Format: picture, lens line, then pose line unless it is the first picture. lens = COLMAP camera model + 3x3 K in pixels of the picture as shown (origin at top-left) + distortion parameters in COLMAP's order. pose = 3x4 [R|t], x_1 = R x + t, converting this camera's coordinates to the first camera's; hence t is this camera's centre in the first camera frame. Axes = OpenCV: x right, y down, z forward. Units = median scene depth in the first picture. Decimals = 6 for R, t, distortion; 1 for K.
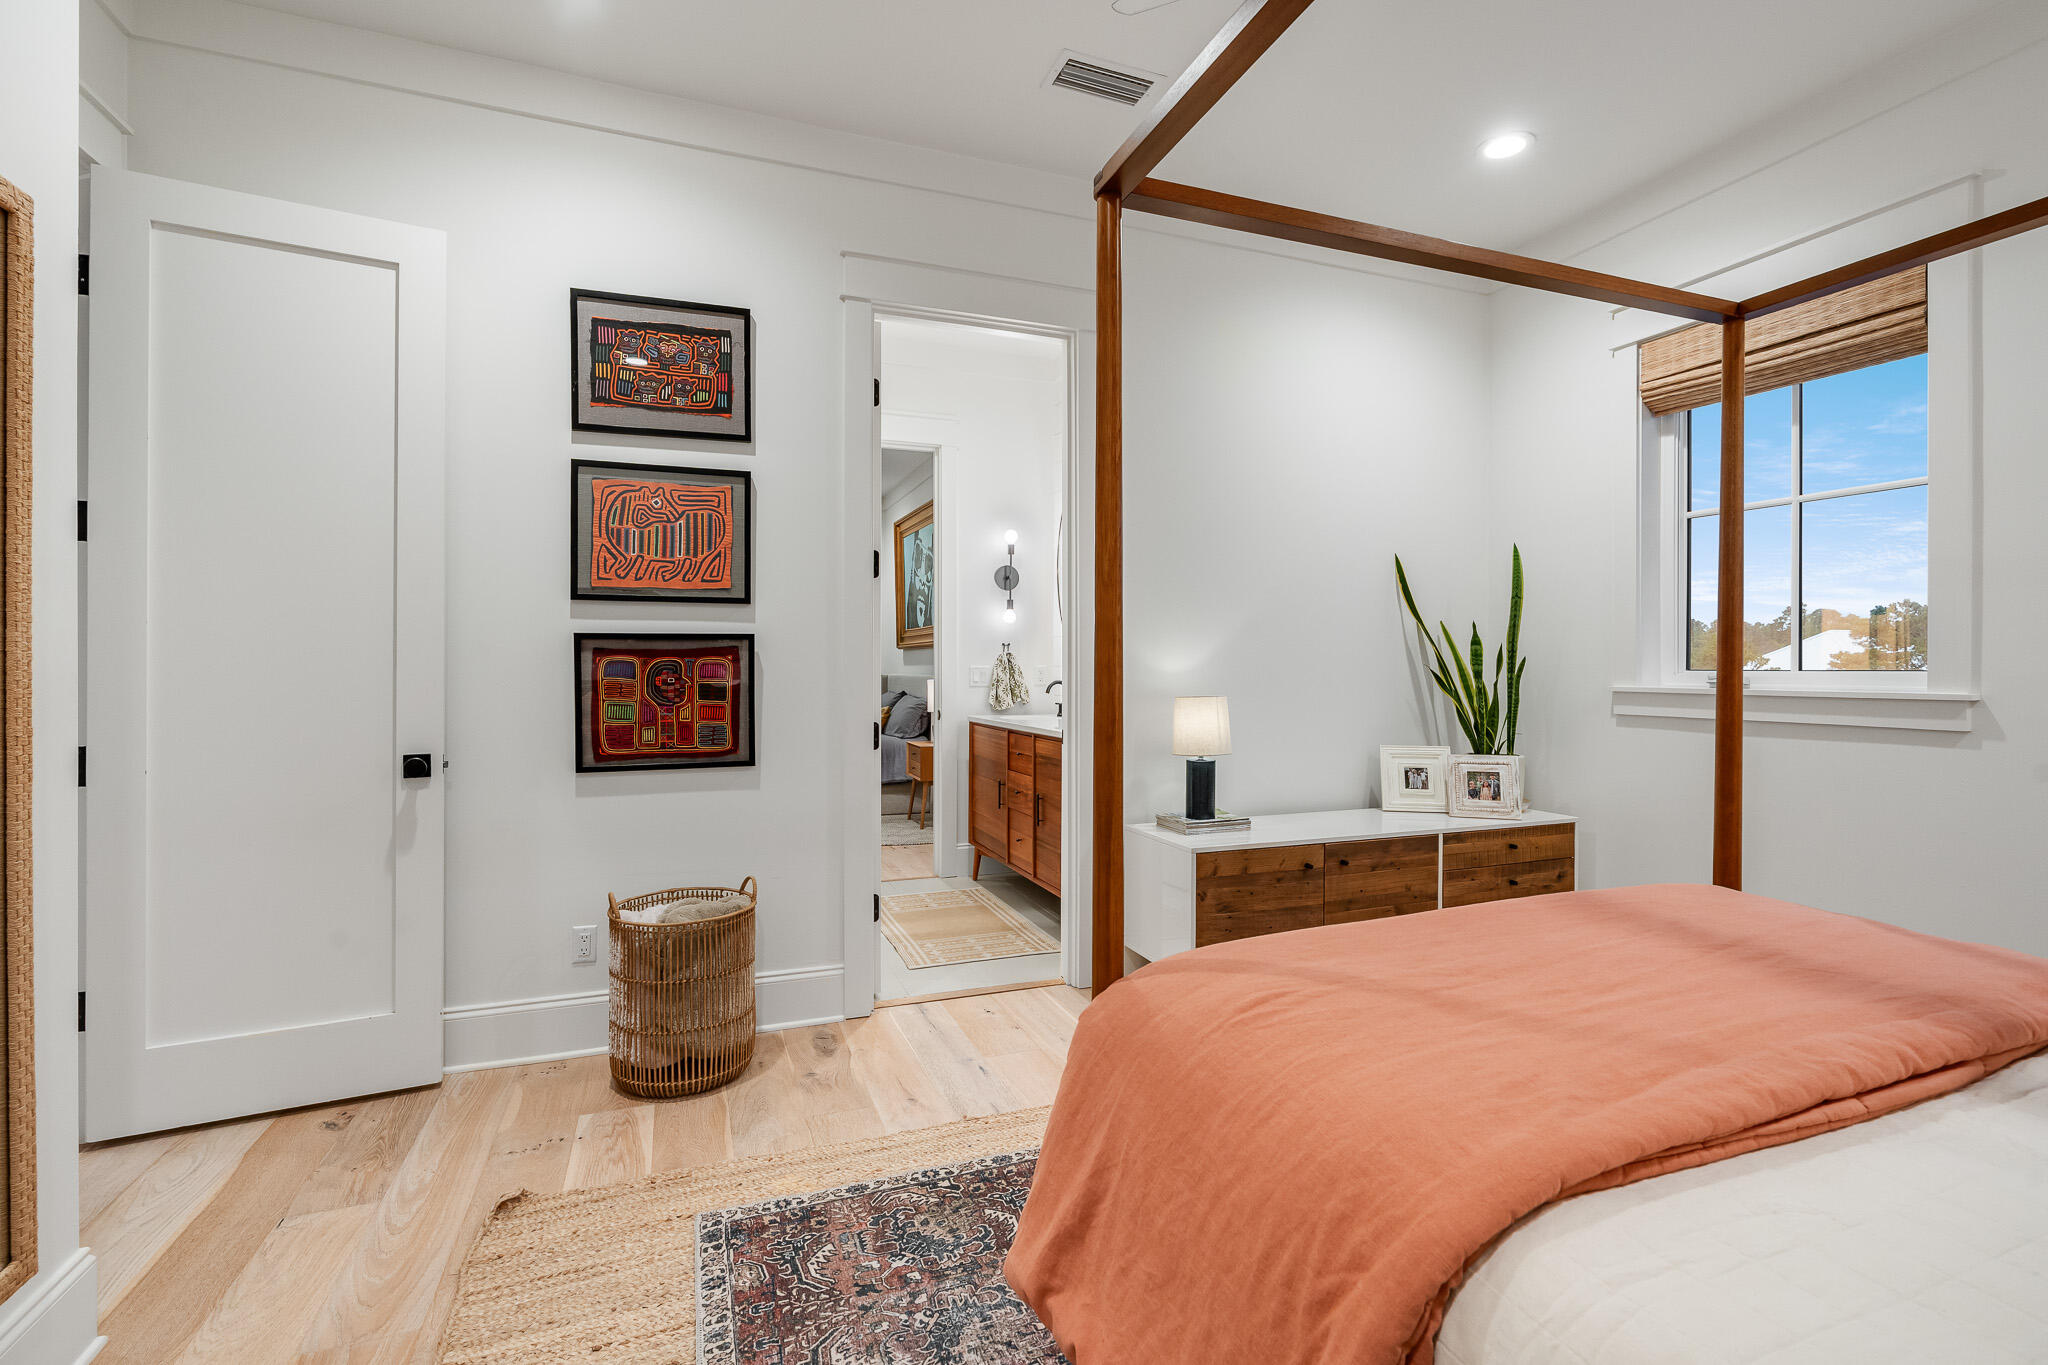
lens RADIAL K [[926.4, 0, 1015.4], [0, 926.4, 654.8], [0, 0, 1]] dist [-0.001942, 0.001238]
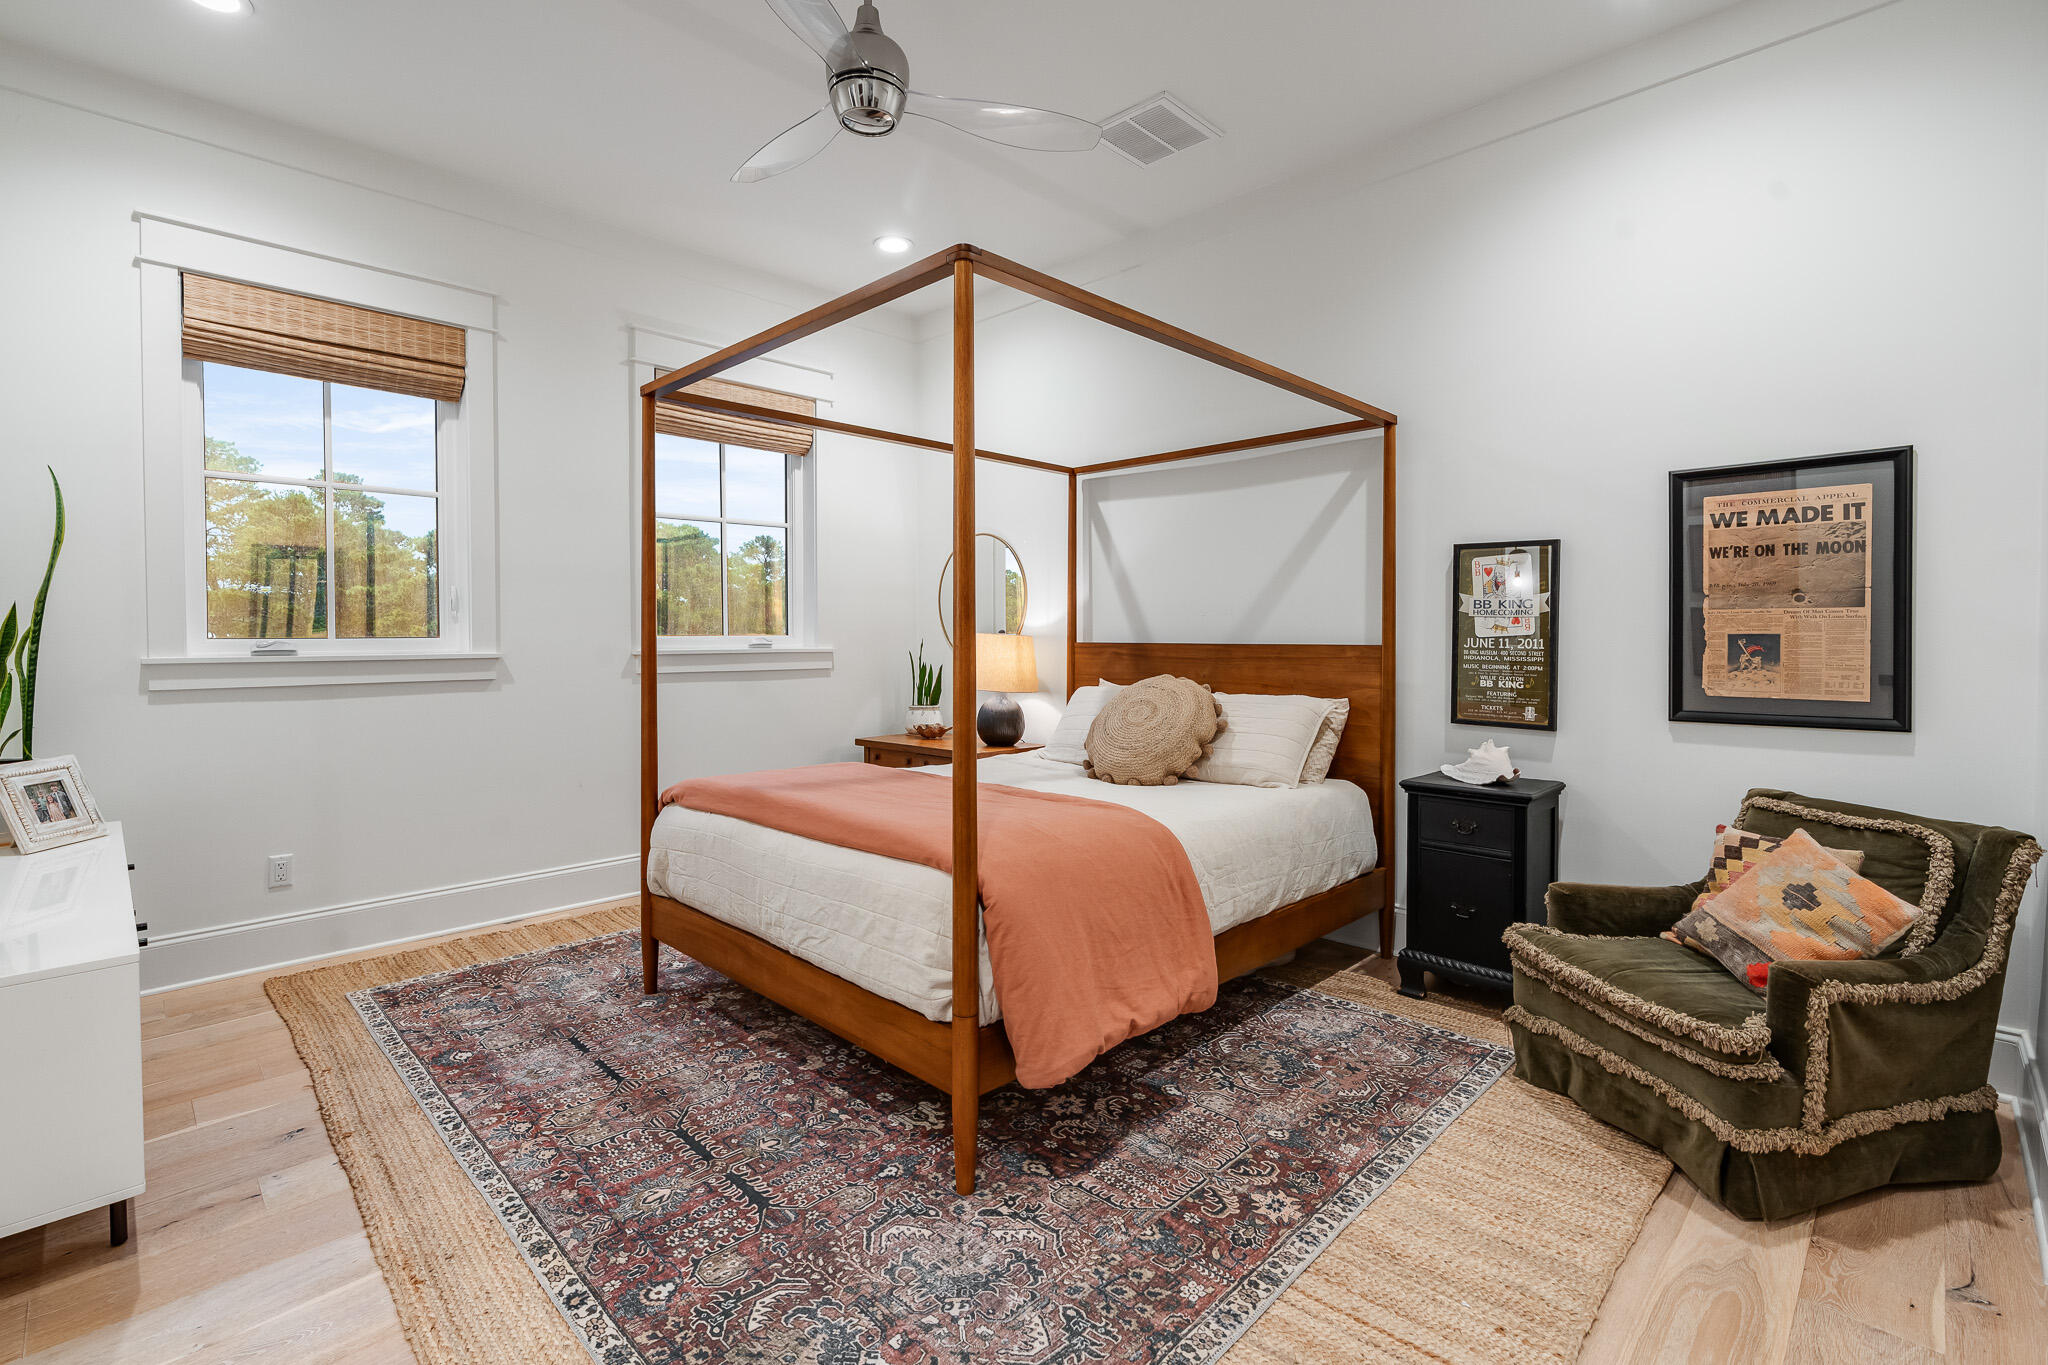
lens RADIAL K [[926.4, 0, 1015.4], [0, 926.4, 654.8], [0, 0, 1]] dist [-0.001942, 0.001238]
pose [[-0.414508, -0.024849, 0.909706, -0.646624], [-0.015214, 0.999677, 0.020374, 0.002111], [-0.909918, -0.005395, -0.414752, 0.874251]]
